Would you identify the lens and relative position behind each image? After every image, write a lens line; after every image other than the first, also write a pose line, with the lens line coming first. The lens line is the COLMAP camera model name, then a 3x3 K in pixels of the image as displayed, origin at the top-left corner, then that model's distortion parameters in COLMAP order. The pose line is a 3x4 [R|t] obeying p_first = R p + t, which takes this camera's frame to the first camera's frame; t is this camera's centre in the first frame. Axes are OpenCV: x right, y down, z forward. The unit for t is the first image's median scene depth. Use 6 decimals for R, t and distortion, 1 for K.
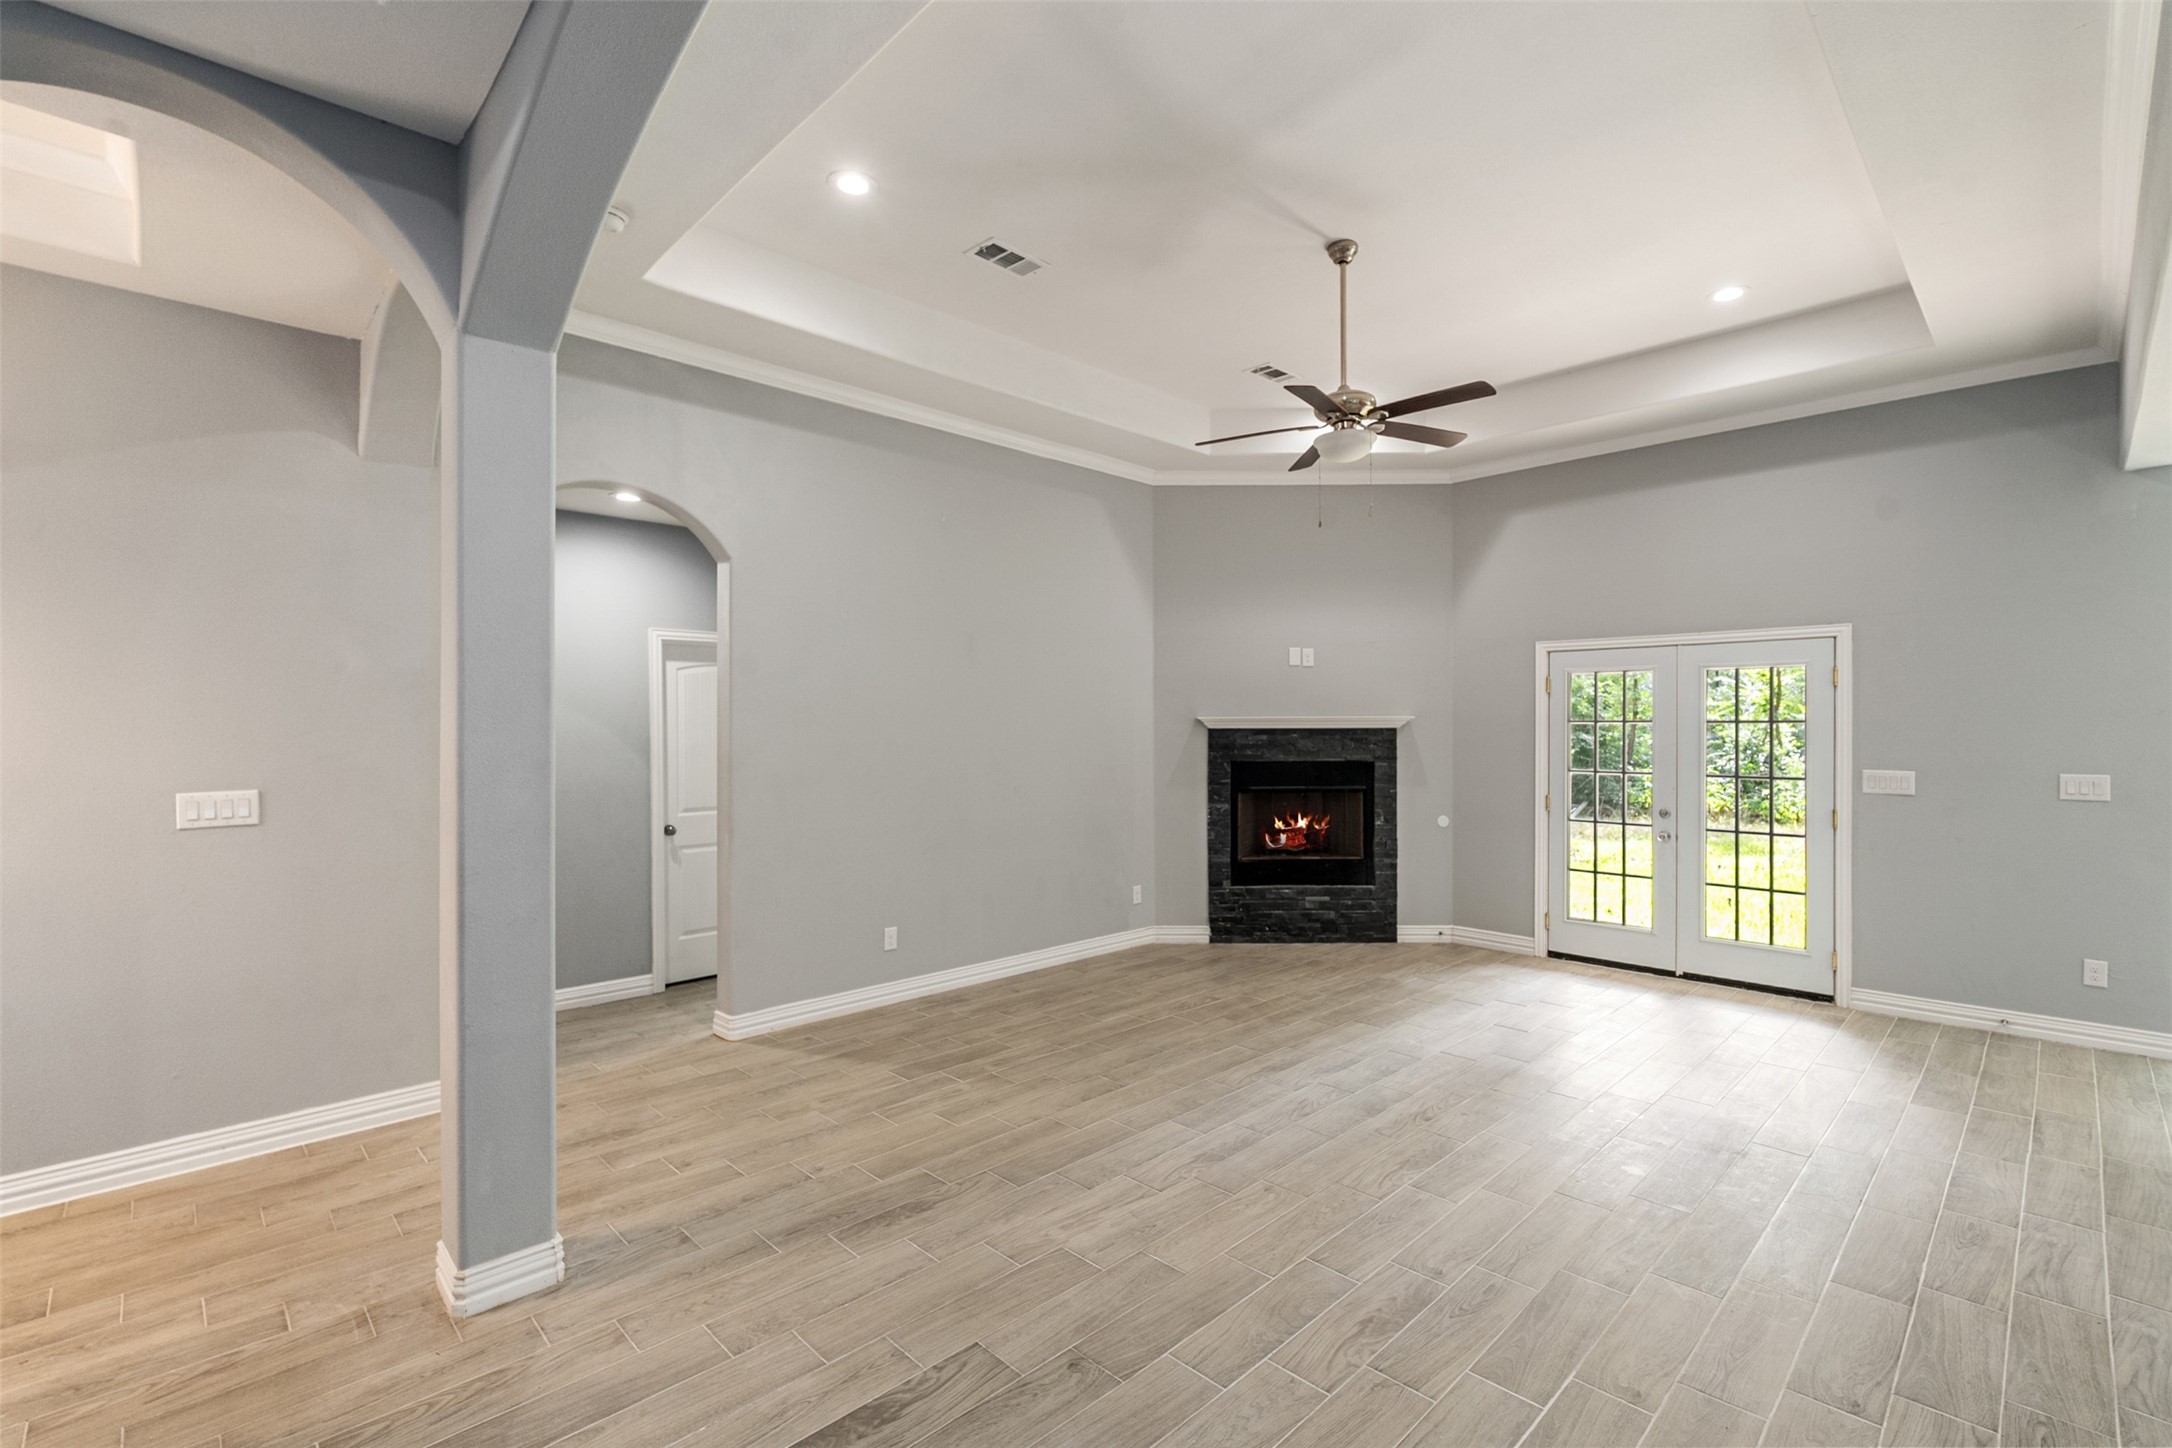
lens RADIAL K [[978.0, 0, 1082.8], [0, 978.0, 720.4], [0, 0, 1]] dist [-0.005121, 0.000773]
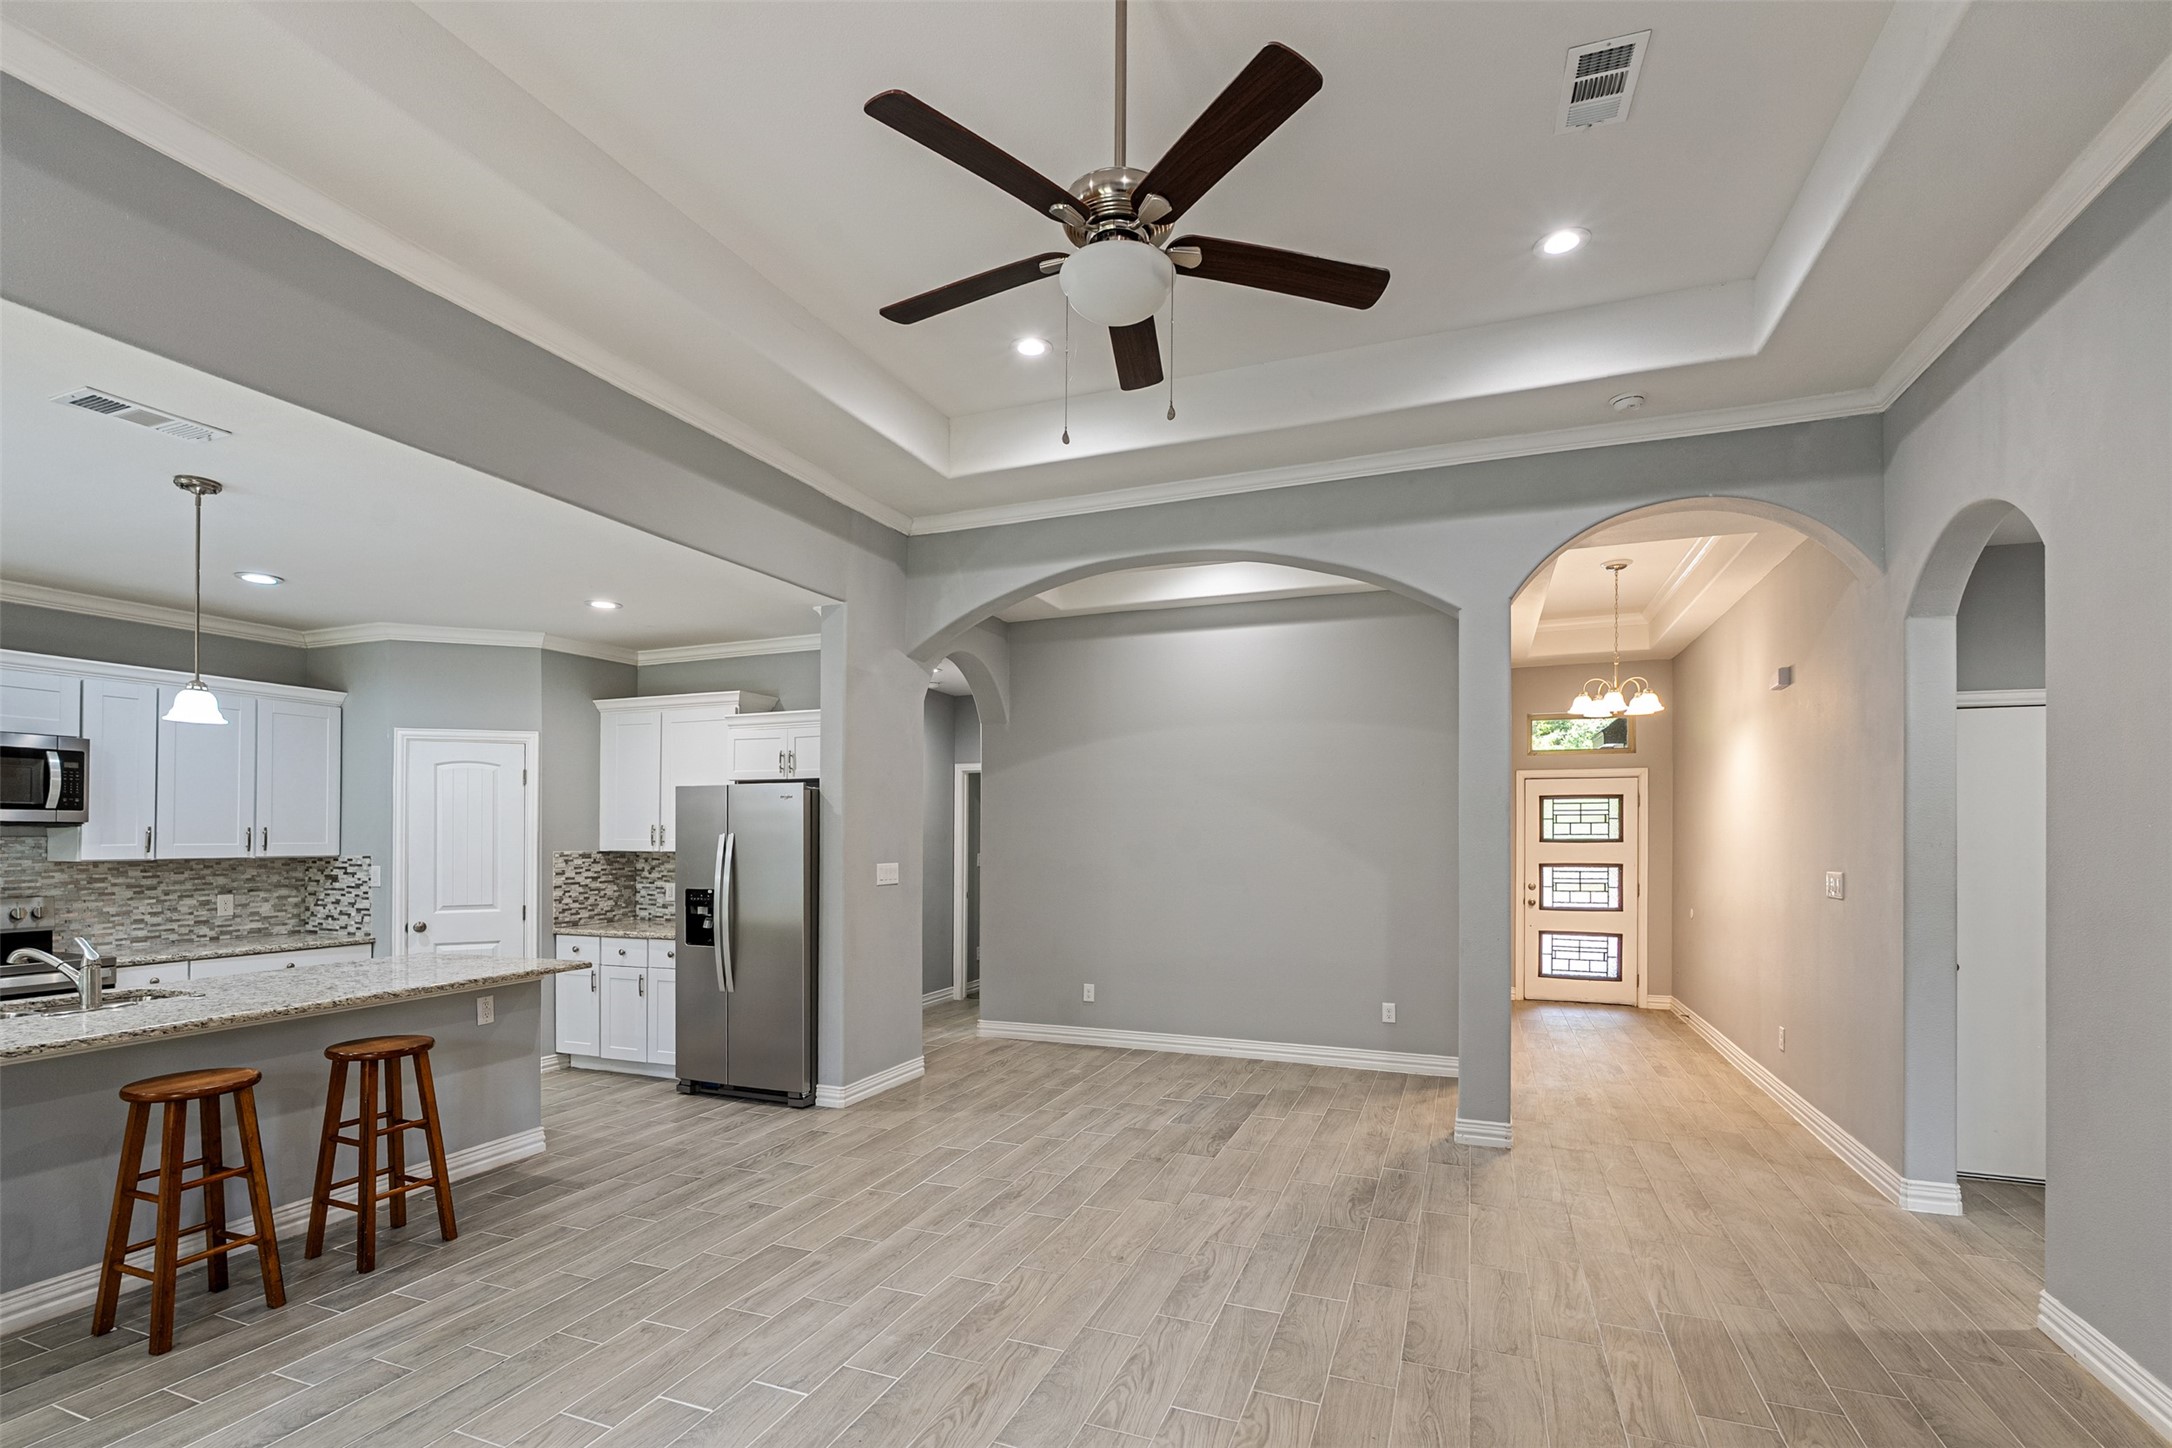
lens RADIAL K [[978.0, 0, 1071.8], [0, 978.0, 830.2], [0, 0, 1]] dist [-0.005121, 0.000773]
pose [[-0.916182, 0.000435, -0.400762, 0.413210], [0.003878, 0.999962, -0.007781, 0.014780], [0.400744, -0.008683, -0.916149, 1.218611]]
